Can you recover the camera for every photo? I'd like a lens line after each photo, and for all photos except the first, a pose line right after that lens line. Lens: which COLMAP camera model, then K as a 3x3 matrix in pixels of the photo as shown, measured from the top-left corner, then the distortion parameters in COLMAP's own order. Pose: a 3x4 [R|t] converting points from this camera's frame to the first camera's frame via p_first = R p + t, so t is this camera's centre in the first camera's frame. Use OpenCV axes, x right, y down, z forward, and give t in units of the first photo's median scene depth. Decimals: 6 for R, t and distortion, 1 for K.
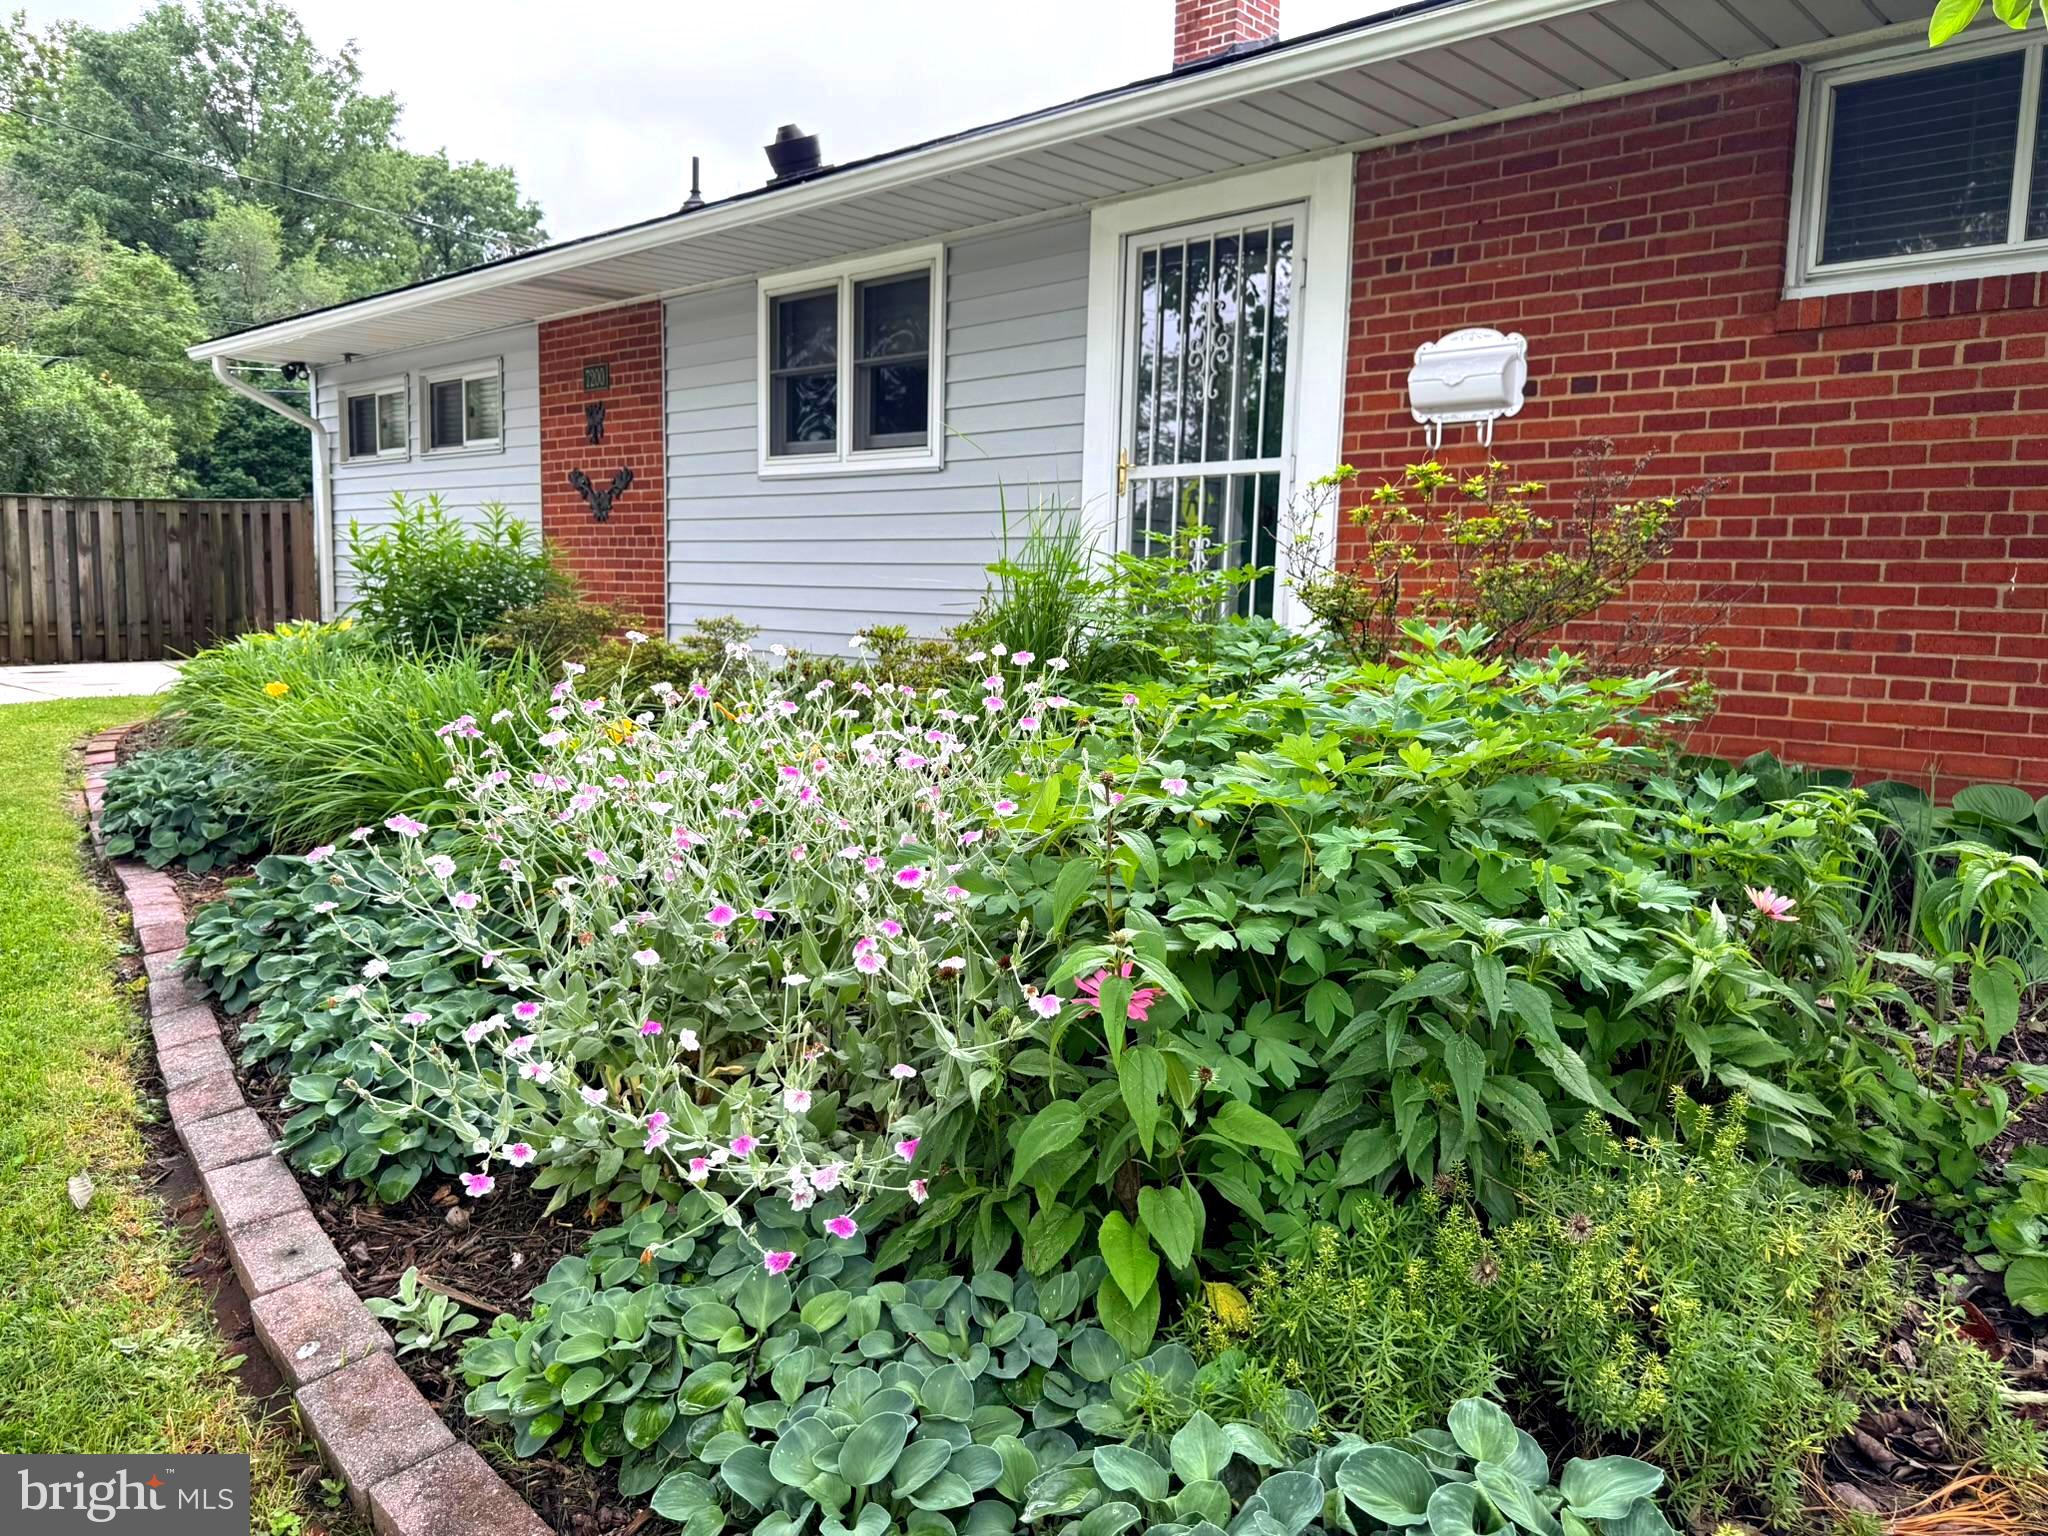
lens RADIAL K [[1435.3, 0, 984.7], [0, 1435.3, 767.0], [0, 0, 1]] dist [0.084464, -0.068974]
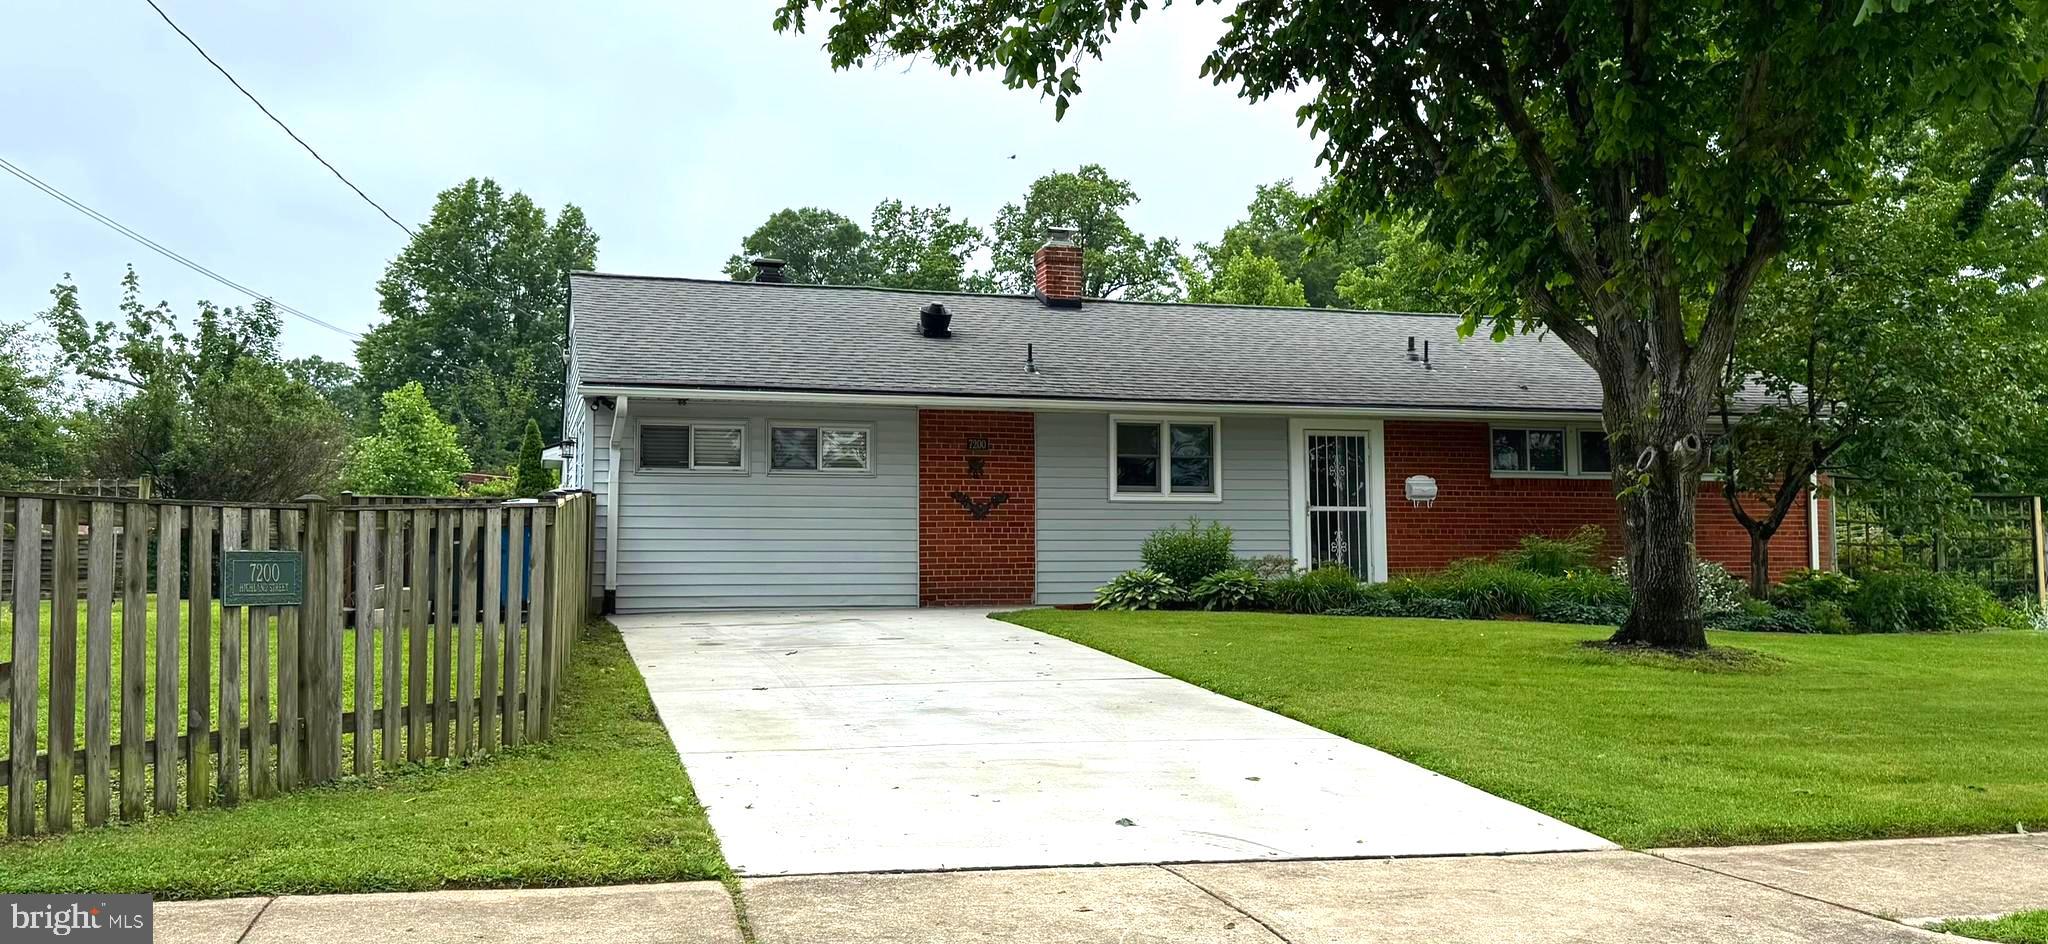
lens RADIAL K [[1669.3, 0, 1024.0], [0, 1669.3, 472.0], [0, 0, 1]] dist [0.005596, 0.001095]
pose [[0.492802, 0.021080, 0.869886, -2.543908], [0.121931, 0.988170, -0.093022, -0.029506], [-0.861556, 0.151908, 0.484402, -0.109154]]
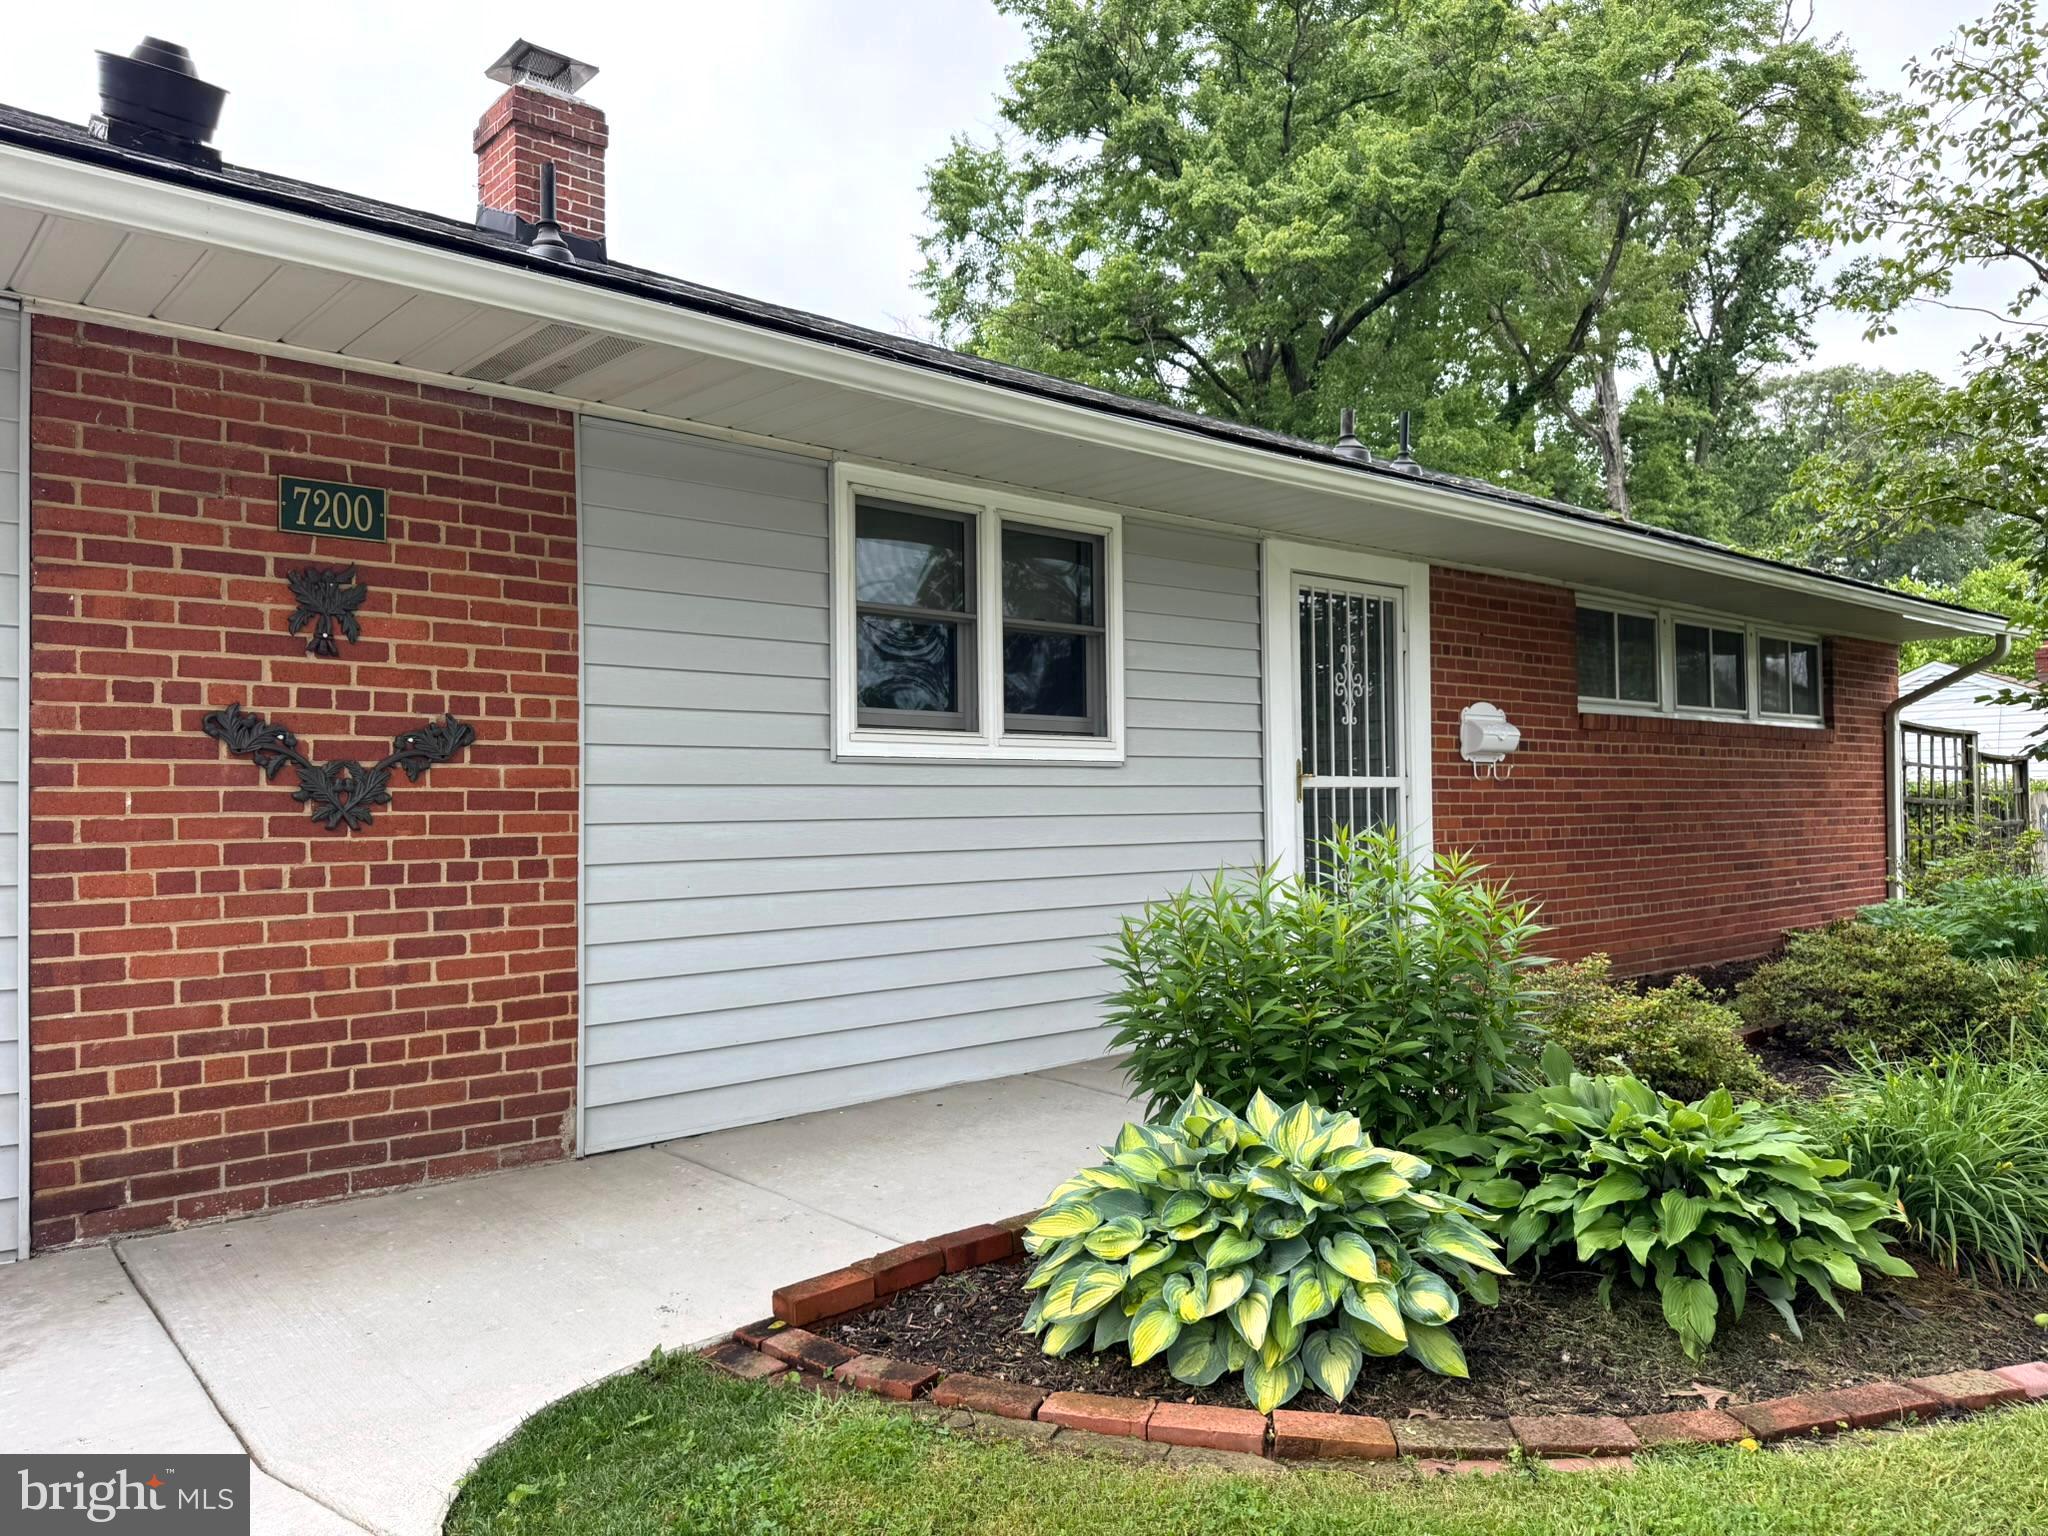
lens RADIAL K [[1435.3, 0, 984.7], [0, 1435.3, 767.0], [0, 0, 1]] dist [0.084464, -0.068974]
pose [[0.103904, 0.002376, 0.994584, -0.828049], [0.133266, 0.990946, -0.016290, -0.189208], [-0.985619, 0.134237, 0.102647, 0.927223]]
